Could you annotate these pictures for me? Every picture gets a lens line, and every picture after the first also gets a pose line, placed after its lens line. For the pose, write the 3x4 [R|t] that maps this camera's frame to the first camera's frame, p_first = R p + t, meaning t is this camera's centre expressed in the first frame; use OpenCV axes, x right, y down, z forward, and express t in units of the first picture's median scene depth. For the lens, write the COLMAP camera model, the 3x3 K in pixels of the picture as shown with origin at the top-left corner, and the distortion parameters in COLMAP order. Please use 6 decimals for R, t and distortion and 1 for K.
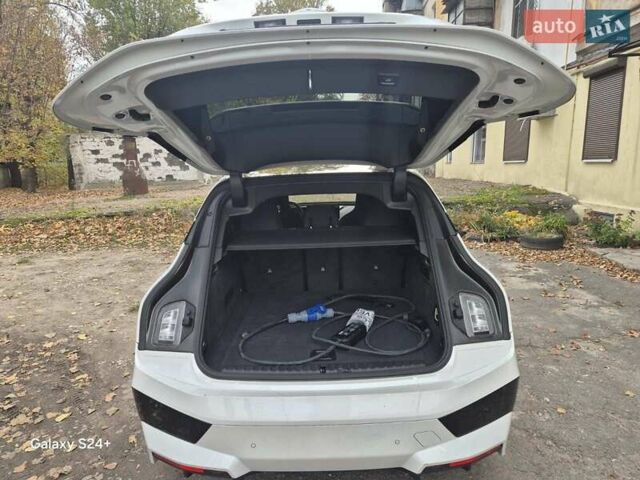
lens RADIAL K [[433.6, 0, 314.5], [0, 433.6, 257.4], [0, 0, 1]] dist [0.055125, -0.056986]
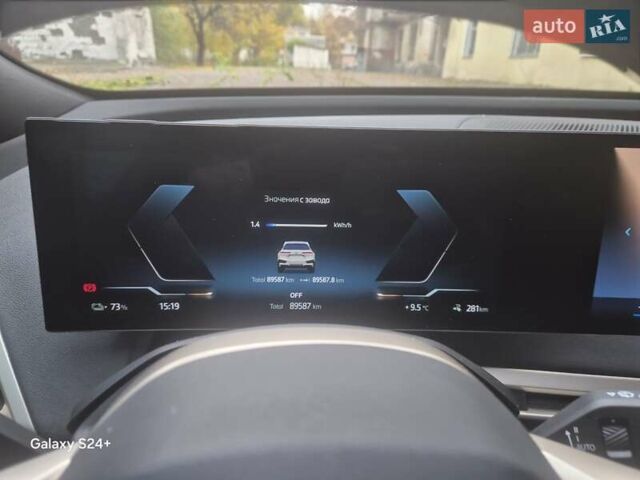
lens RADIAL K [[434.4, 0, 317.5], [0, 434.4, 250.2], [0, 0, 1]] dist [0.051922, -0.055210]
pose [[0.994383, 0.021242, 0.103692, -0.013282], [-0.041132, 0.980209, 0.193647, -0.025753], [-0.097527, -0.196824, 0.975576, 0.206697]]
